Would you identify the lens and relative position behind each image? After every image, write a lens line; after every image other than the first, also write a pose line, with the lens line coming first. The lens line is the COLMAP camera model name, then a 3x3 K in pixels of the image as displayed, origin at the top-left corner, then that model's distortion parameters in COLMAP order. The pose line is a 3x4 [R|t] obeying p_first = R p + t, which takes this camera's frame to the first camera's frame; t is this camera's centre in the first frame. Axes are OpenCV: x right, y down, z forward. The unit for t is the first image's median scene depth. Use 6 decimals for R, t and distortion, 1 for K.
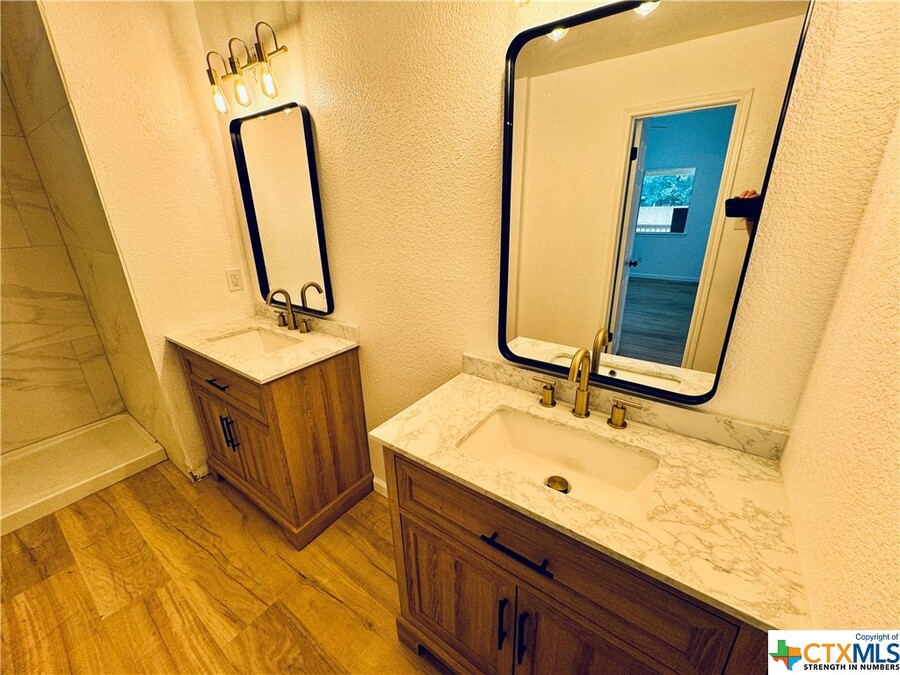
lens RADIAL K [[358.5, 0, 451.1], [0, 358.5, 337.3], [0, 0, 1]] dist [-0.002263, 0.000315]
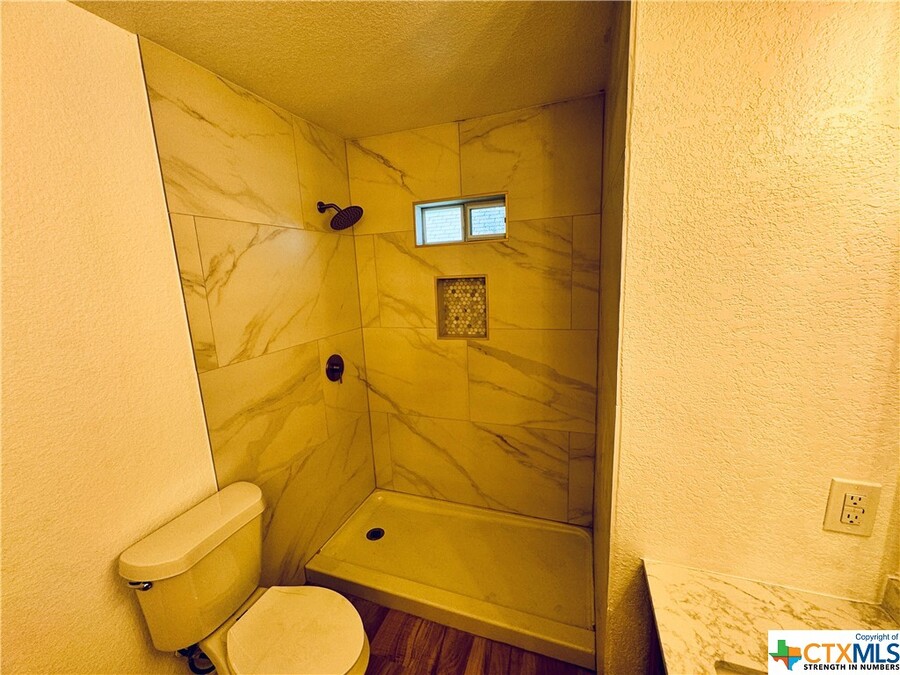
lens RADIAL K [[358.5, 0, 453.5], [0, 358.5, 337.1], [0, 0, 1]] dist [-0.002263, 0.000315]
pose [[0.276081, 0.177576, -0.944588, -0.560589], [-0.290338, 0.952280, 0.094163, -0.343712], [0.916233, 0.248253, 0.314463, 0.645061]]
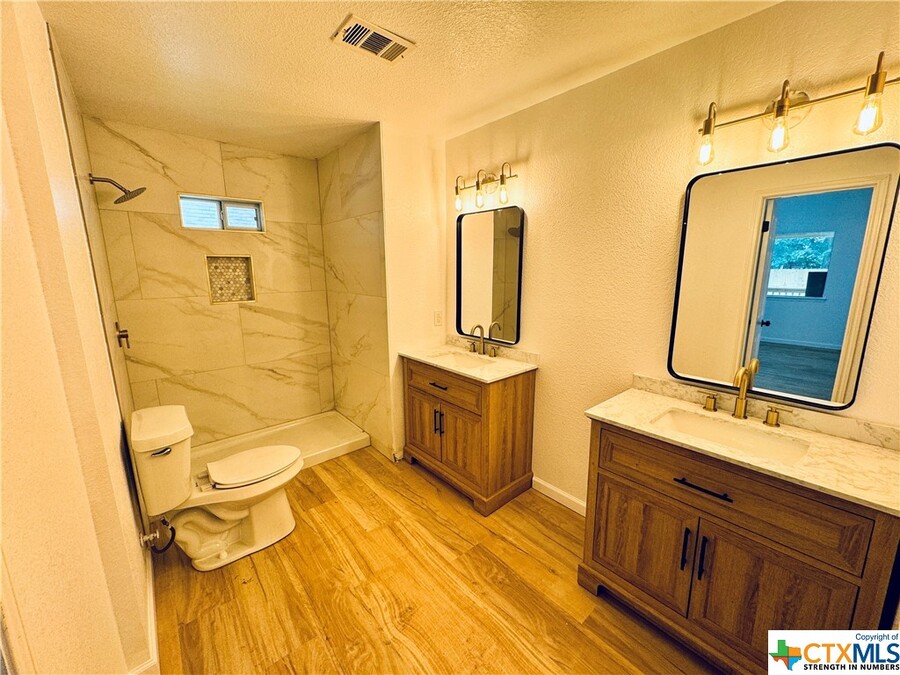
lens RADIAL K [[358.5, 0, 450.9], [0, 358.5, 337.2], [0, 0, 1]] dist [-0.002263, 0.000315]
pose [[0.969843, 0.058398, -0.236632, -0.306503], [-0.093552, 0.985698, -0.140168, 0.152380], [0.225062, 0.158078, 0.961435, -0.472930]]
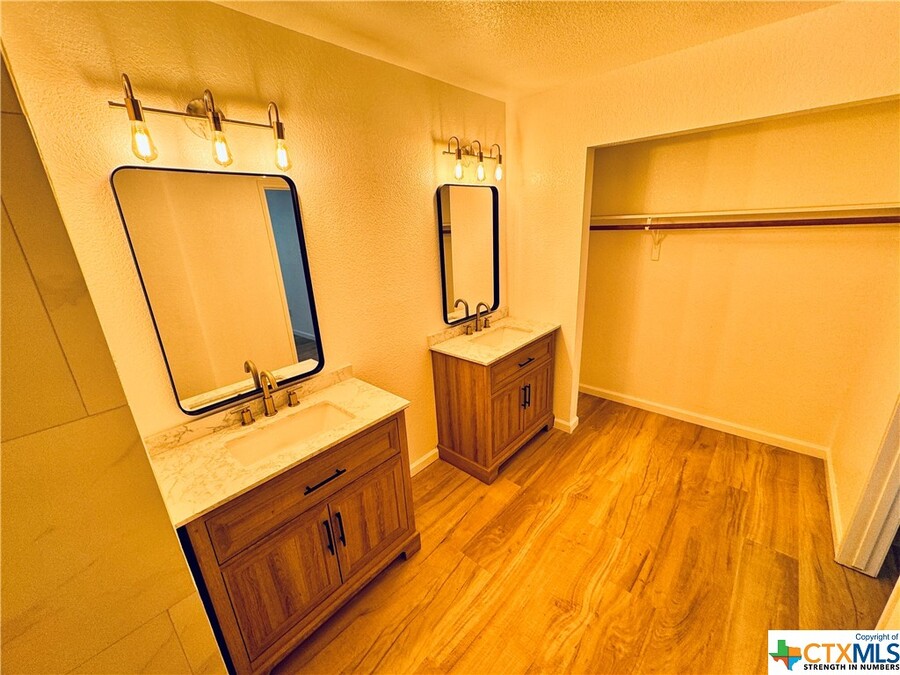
lens RADIAL K [[358.5, 0, 450.4], [0, 358.5, 337.5], [0, 0, 1]] dist [-0.002263, 0.000315]
pose [[0.119016, -0.296407, 0.947617, -1.490002], [0.379611, 0.895476, 0.232420, -0.289943], [-0.917459, 0.332064, 0.219095, 0.478864]]
